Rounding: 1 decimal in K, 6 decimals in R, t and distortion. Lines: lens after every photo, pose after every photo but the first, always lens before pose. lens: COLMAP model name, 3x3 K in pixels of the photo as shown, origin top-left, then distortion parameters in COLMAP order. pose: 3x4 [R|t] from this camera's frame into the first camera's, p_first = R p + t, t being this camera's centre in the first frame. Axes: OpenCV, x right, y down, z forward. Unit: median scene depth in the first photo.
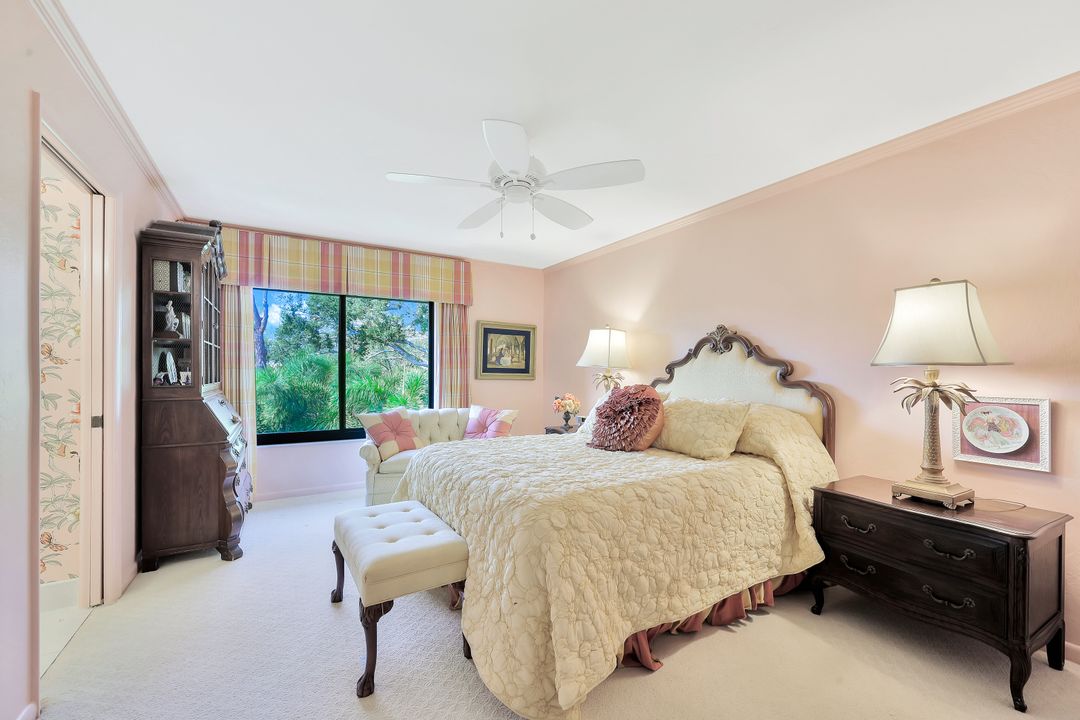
lens RADIAL K [[438.5, 0, 540.5], [0, 438.5, 360.8], [0, 0, 1]] dist [0.000638, 0.000148]
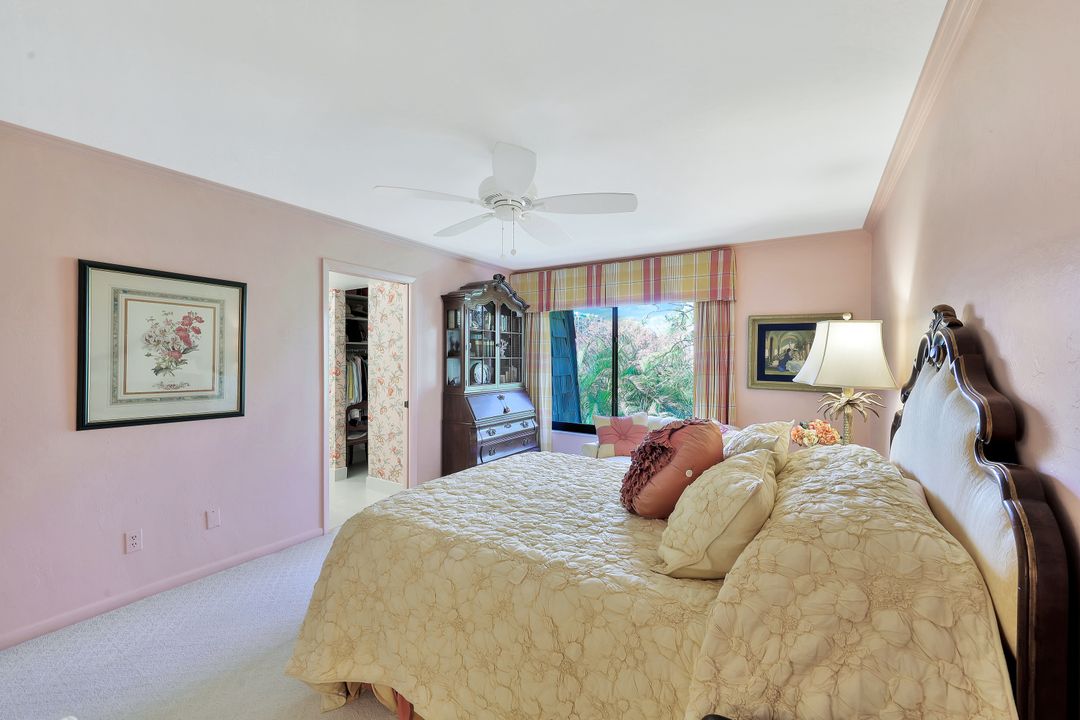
lens RADIAL K [[438.5, 0, 539.8], [0, 438.5, 365.9], [0, 0, 1]] dist [0.000638, 0.000148]
pose [[0.445288, -0.003263, -0.895381, 0.412580], [0.002744, 0.999994, -0.002279, 0.001195], [0.895383, -0.001442, 0.445294, 0.285964]]
